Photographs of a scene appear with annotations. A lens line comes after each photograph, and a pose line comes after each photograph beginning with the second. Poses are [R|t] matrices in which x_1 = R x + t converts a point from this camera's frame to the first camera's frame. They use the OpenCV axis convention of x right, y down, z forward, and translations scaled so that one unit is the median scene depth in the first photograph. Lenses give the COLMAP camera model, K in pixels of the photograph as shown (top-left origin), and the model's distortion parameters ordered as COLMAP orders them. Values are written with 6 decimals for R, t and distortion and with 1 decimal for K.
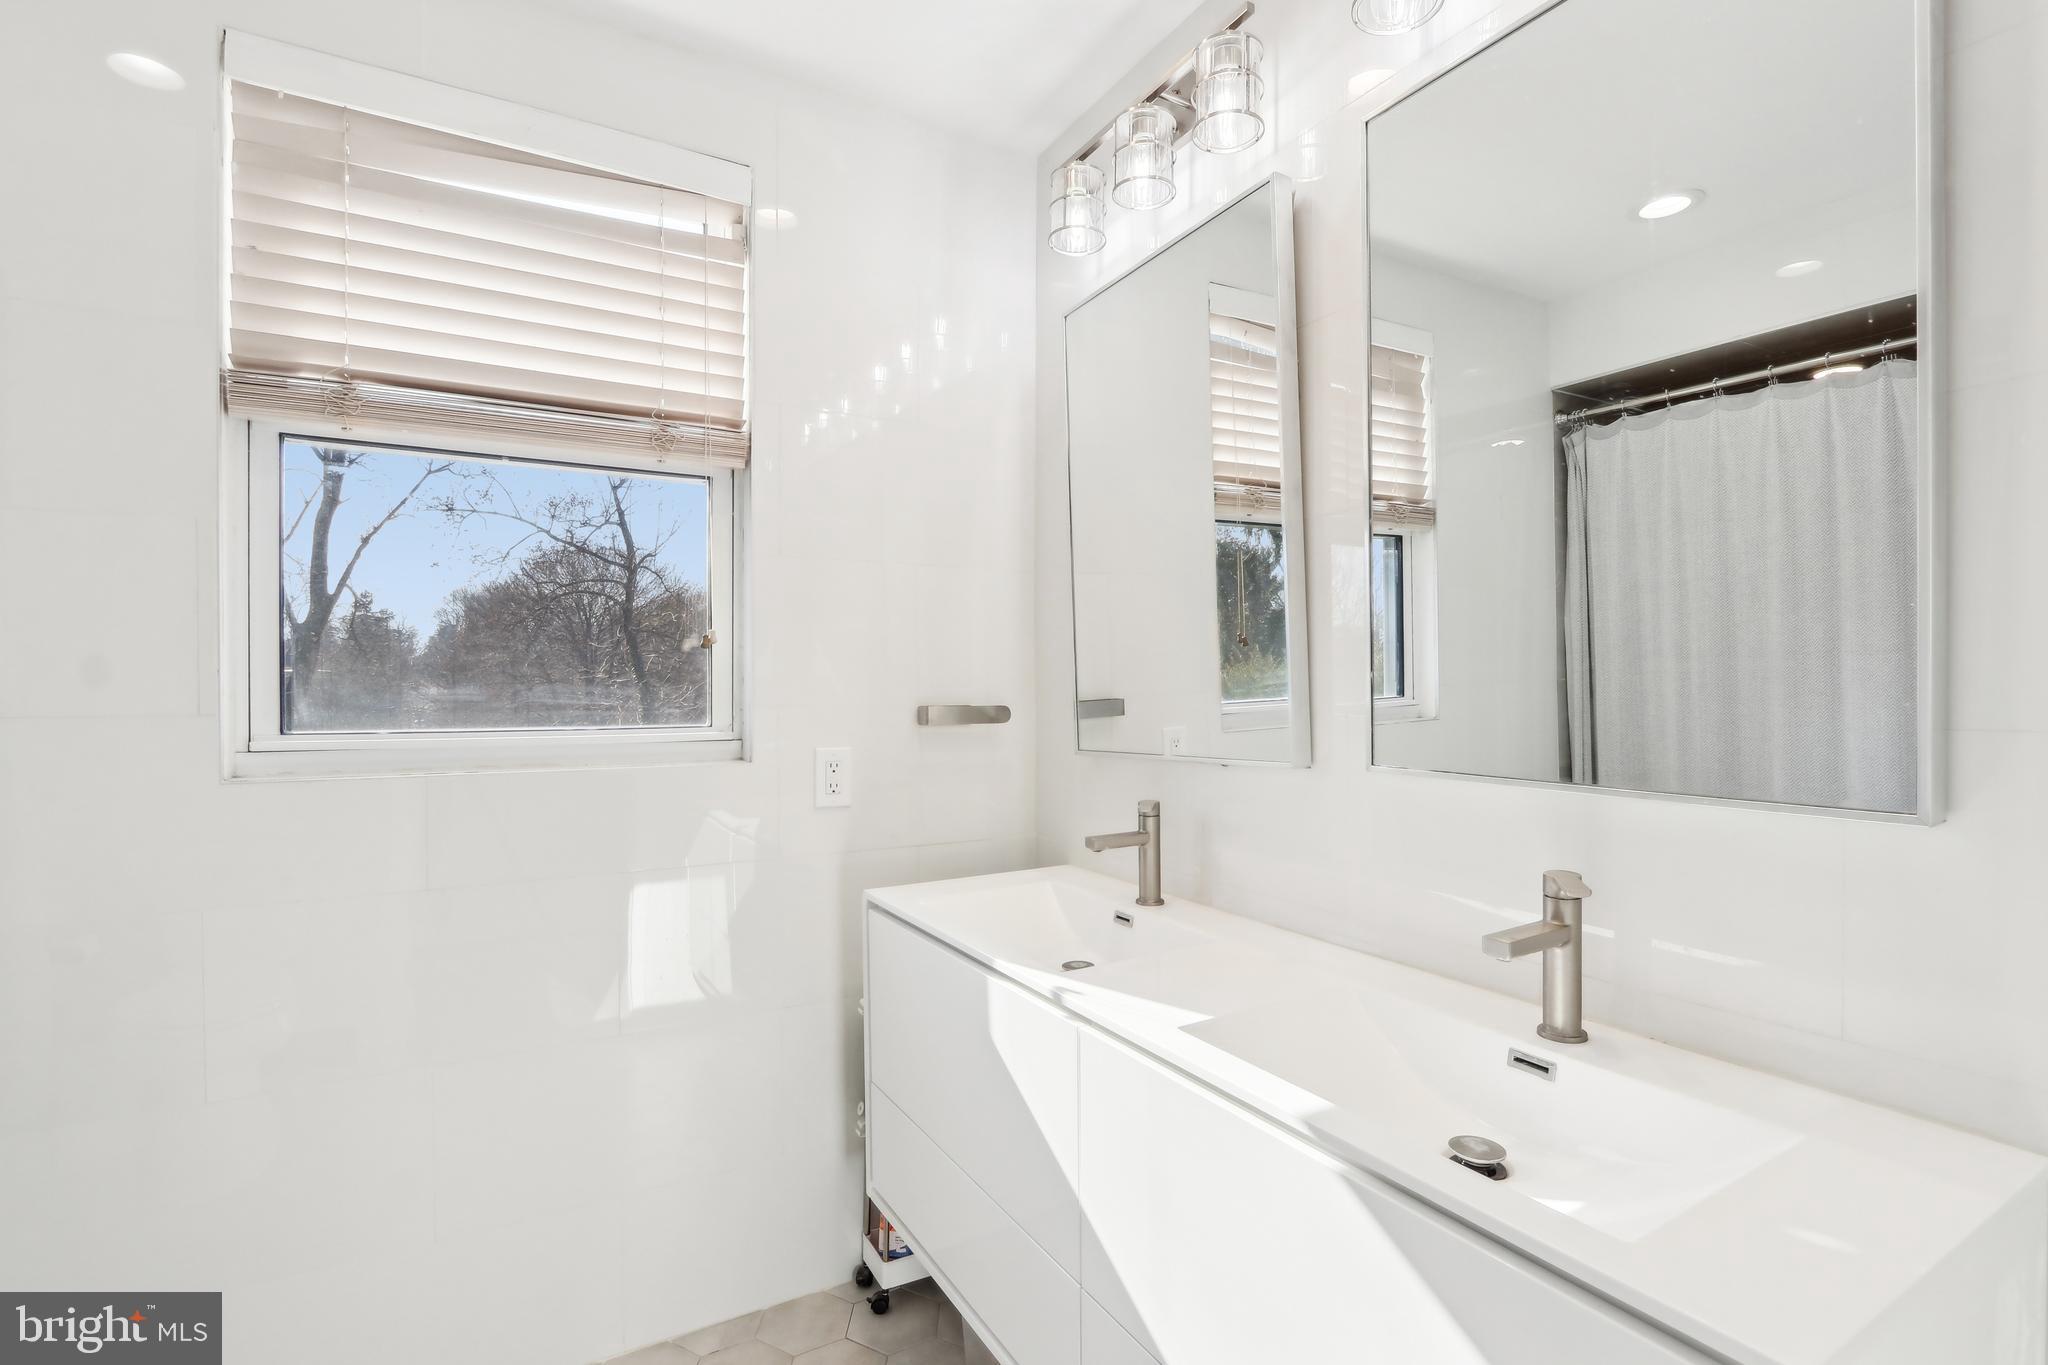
lens RADIAL K [[966.6, 0, 1022.8], [0, 966.6, 683.6], [0, 0, 1]] dist [-0.024273, 0.003165]
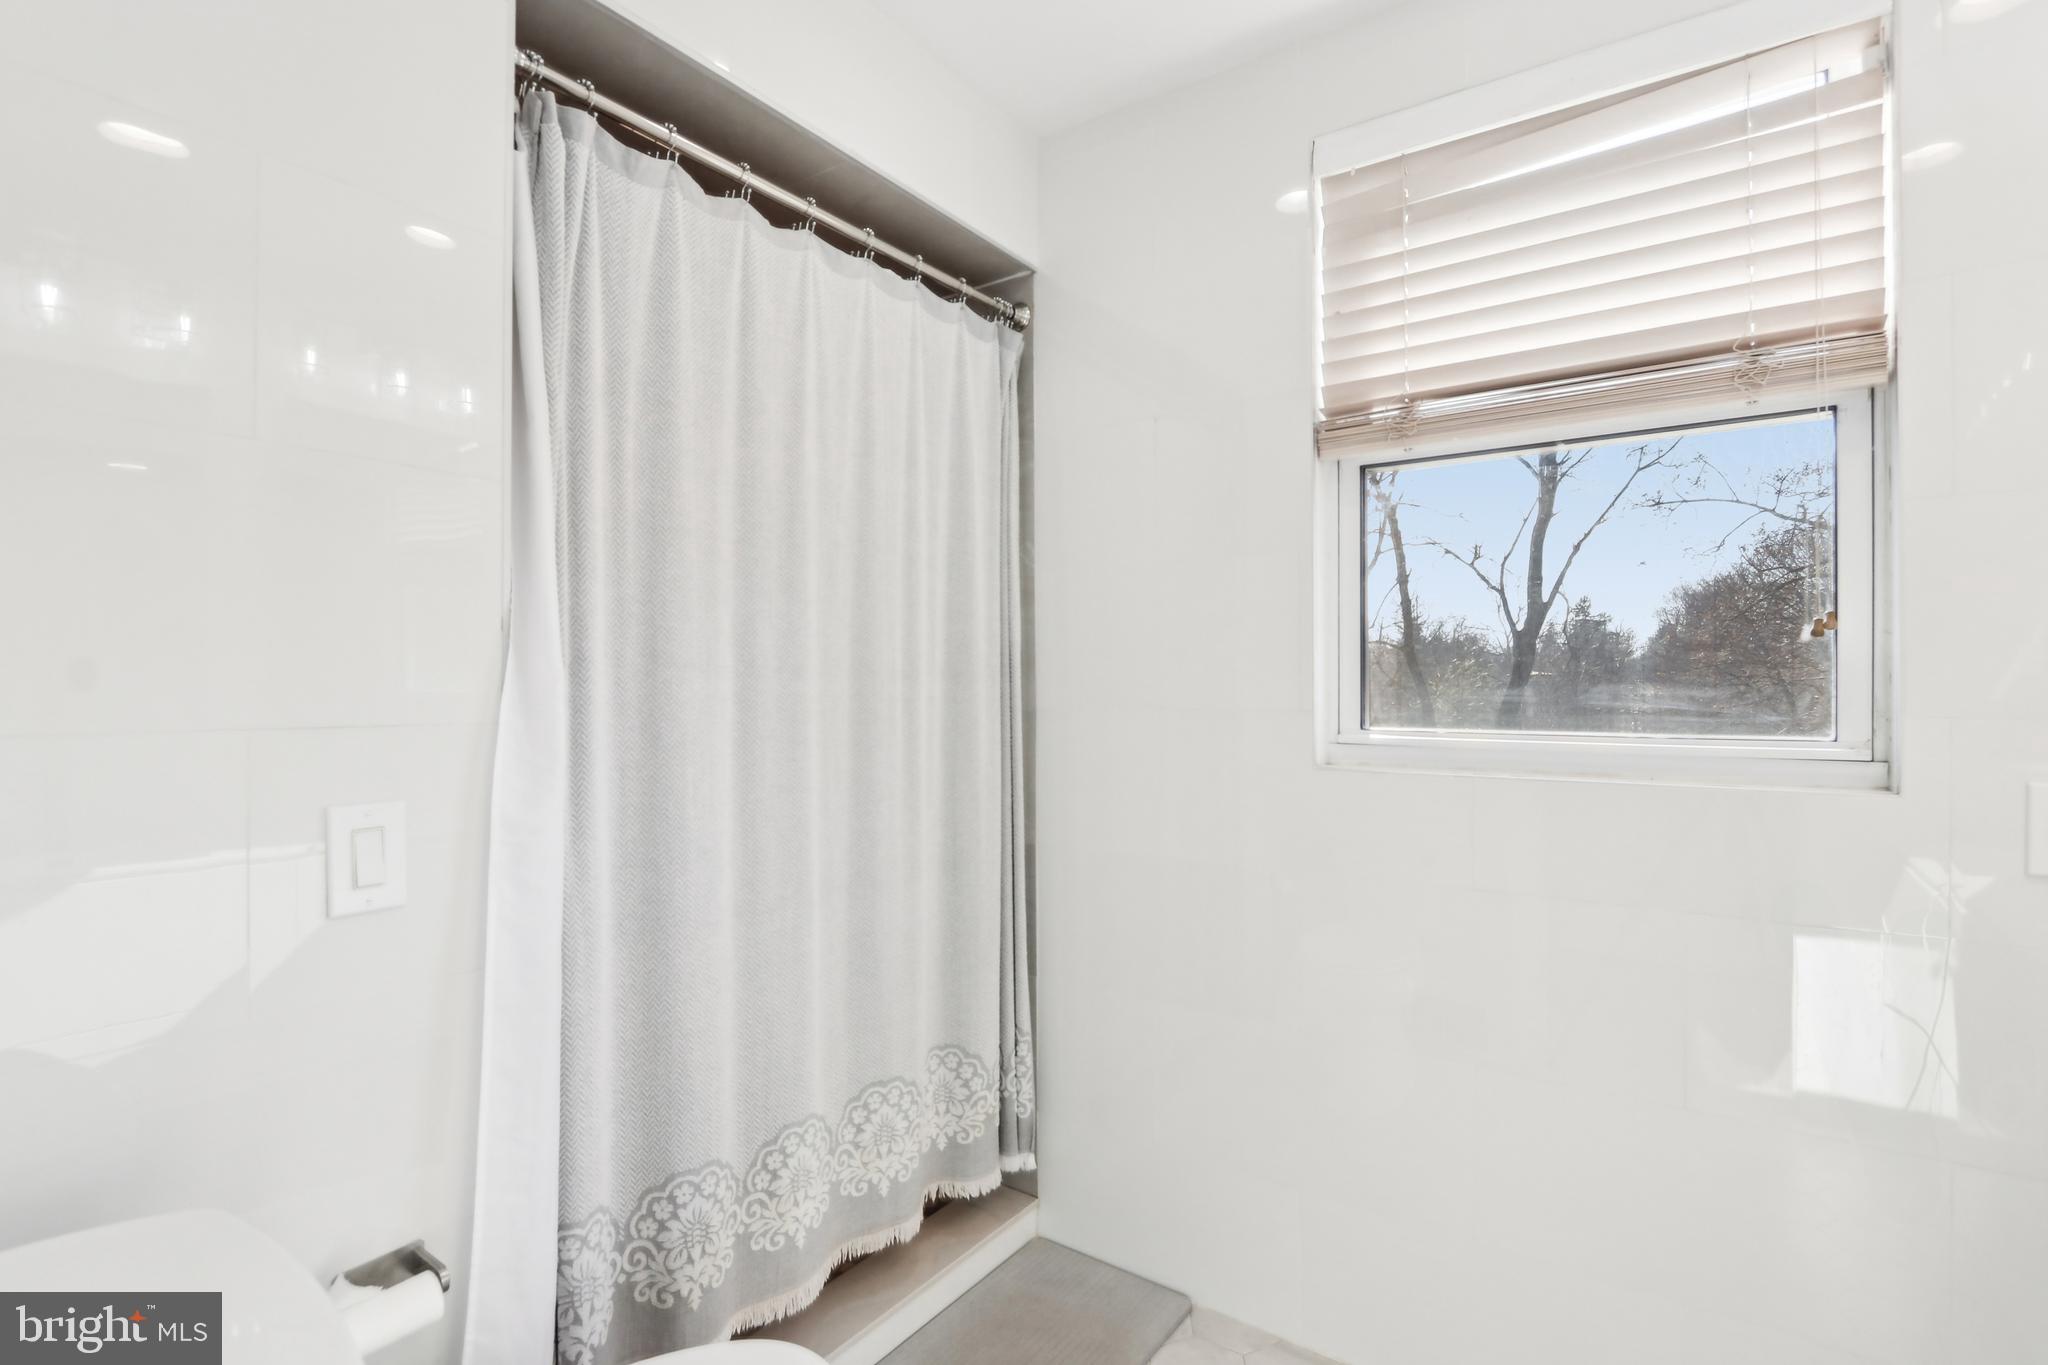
lens RADIAL K [[966.6, 0, 1021.6], [0, 966.6, 689.8], [0, 0, 1]] dist [-0.024273, 0.003165]
pose [[0.400421, 0.003639, -0.916324, 0.096859], [0.000068, 0.999992, 0.004001, 0.001765], [0.916331, -0.001665, 0.400417, 0.130144]]
